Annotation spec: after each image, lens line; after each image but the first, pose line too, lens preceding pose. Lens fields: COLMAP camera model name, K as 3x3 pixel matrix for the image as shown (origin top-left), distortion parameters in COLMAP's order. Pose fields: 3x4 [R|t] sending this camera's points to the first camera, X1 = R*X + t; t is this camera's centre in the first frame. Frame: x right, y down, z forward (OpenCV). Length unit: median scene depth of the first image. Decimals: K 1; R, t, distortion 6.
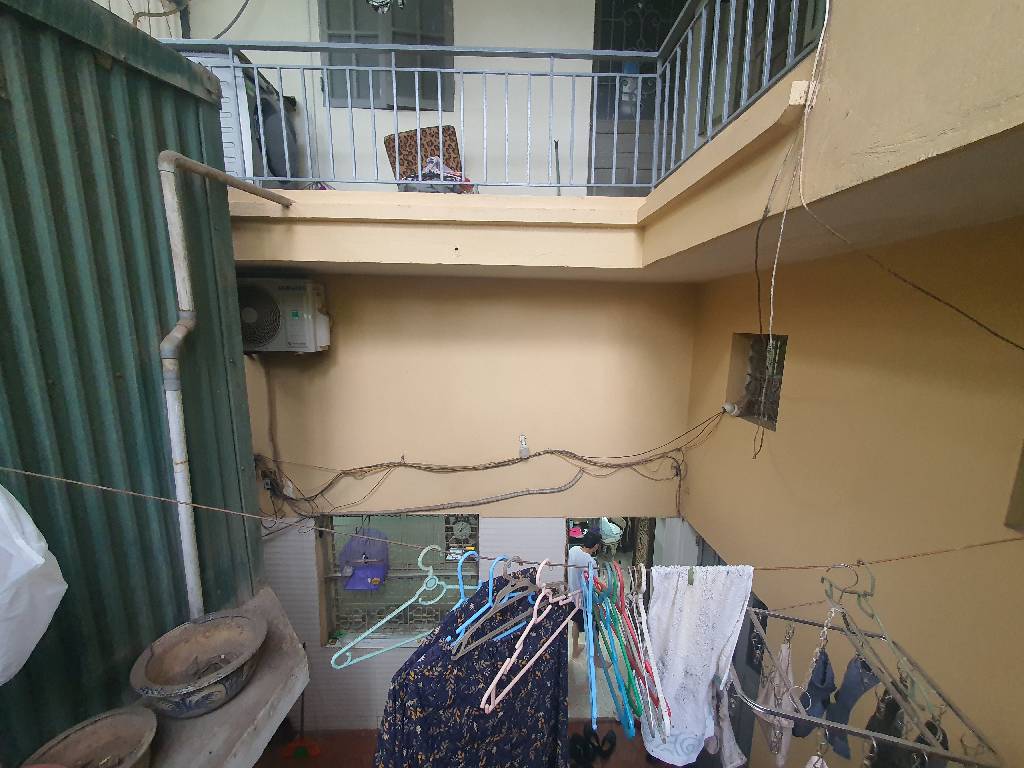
lens RADIAL K [[406.7, 0, 516.4], [0, 406.7, 383.3], [0, 0, 1]] dist [-0.002307, -0.000929]
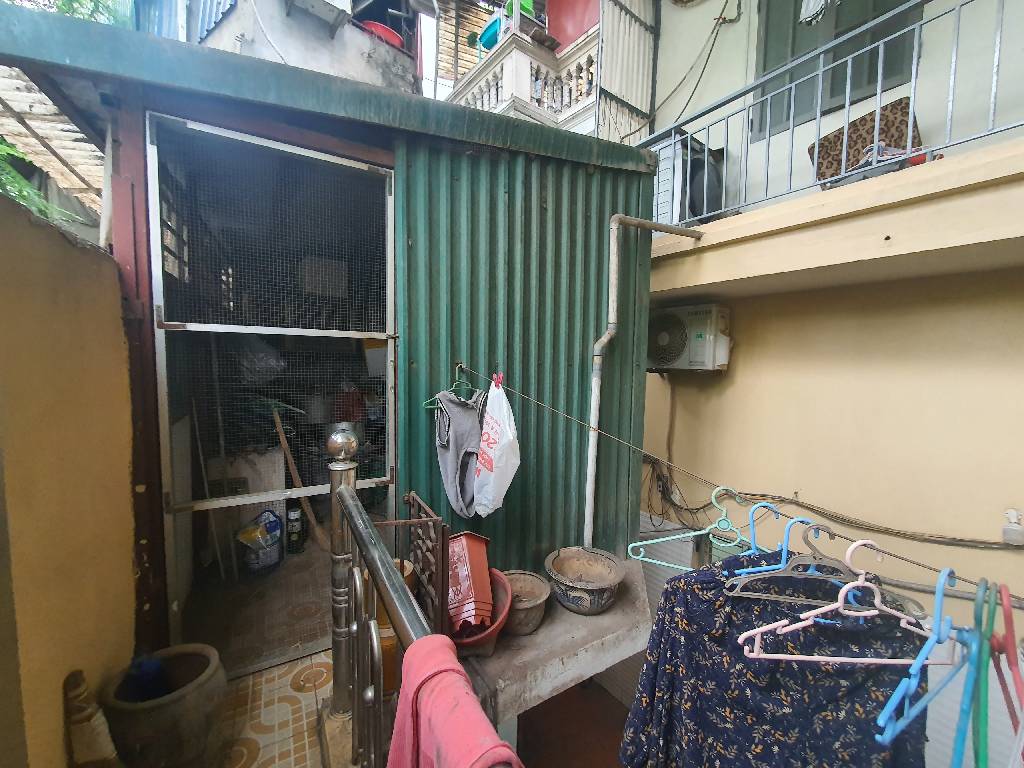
lens RADIAL K [[406.7, 0, 512.8], [0, 406.7, 387.9], [0, 0, 1]] dist [-0.002307, -0.000929]
pose [[0.554919, 0.054825, -0.830096, 0.125124], [-0.148699, 0.988293, -0.034132, 0.102965], [0.818507, 0.142375, 0.556575, -0.019744]]
